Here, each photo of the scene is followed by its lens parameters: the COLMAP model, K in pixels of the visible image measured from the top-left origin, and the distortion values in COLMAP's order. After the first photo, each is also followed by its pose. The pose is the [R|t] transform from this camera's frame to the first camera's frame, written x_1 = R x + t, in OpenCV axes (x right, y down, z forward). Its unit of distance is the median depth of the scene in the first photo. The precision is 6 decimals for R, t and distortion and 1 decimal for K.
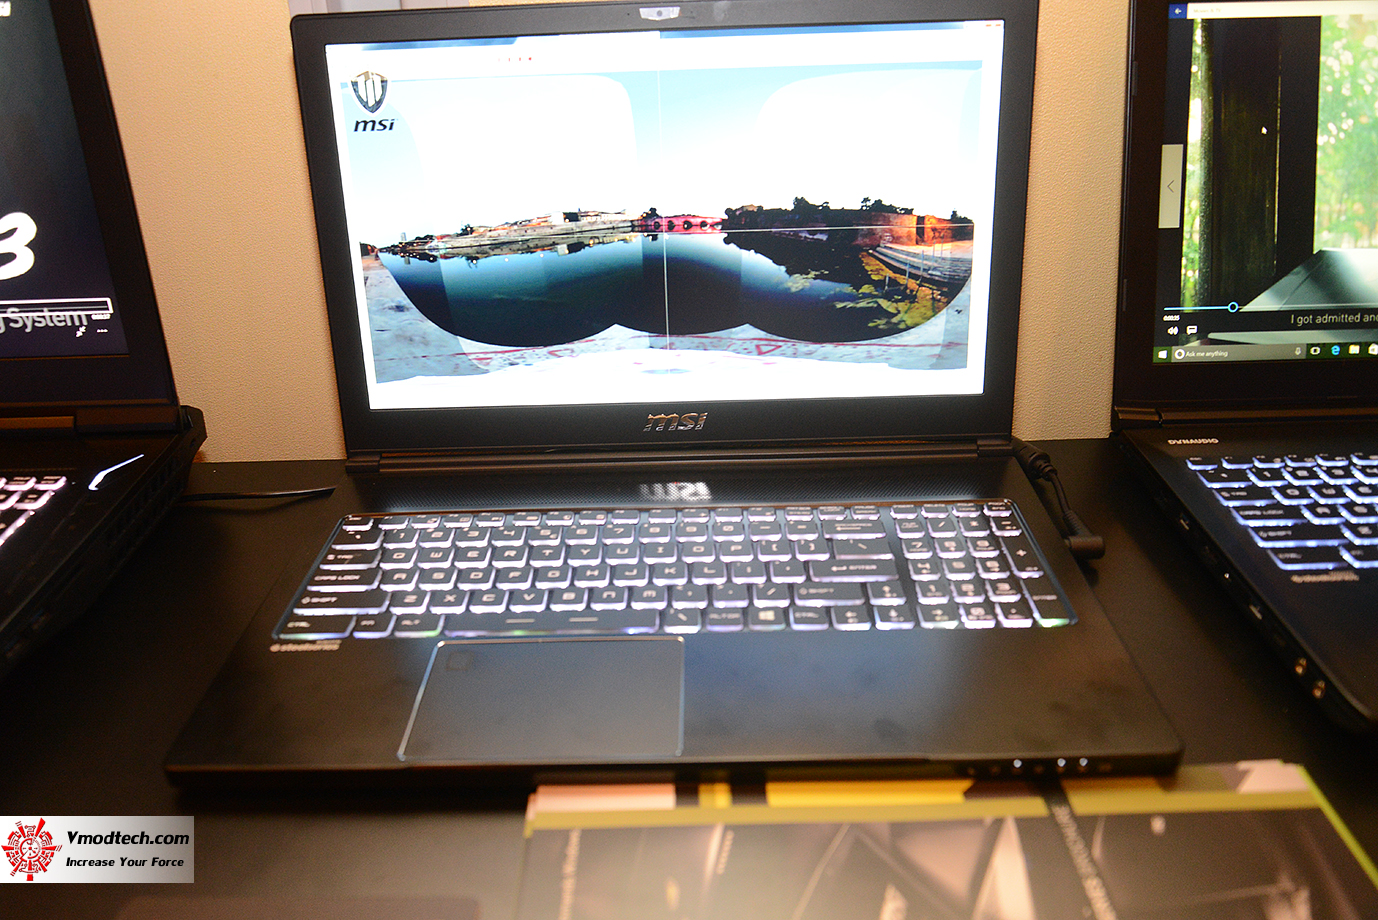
lens RADIAL K [[1041.6, 0, 689.0], [0, 1041.6, 460.0], [0, 0, 1]] dist [-0.045037, -0.001817]
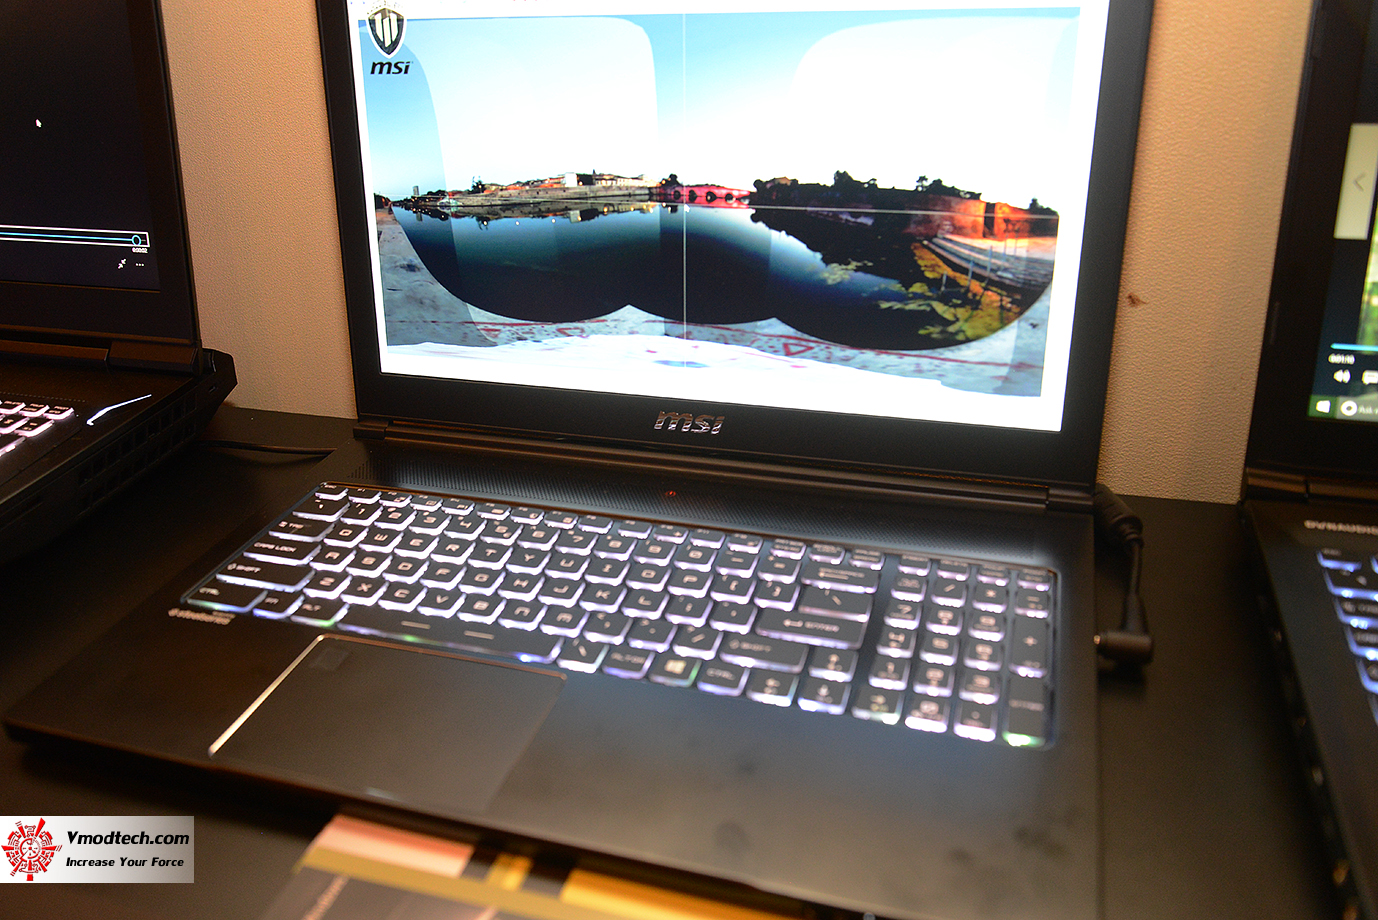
lens RADIAL K [[1097.4, 0, 689.0], [0, 1097.4, 460.0], [0, 0, 1]] dist [-0.028907, 0.004911]
pose [[0.957627, 0.122510, -0.260655, 0.240706], [-0.117205, 0.992460, 0.035862, -0.040280], [0.263083, -0.003792, 0.964766, 0.120703]]
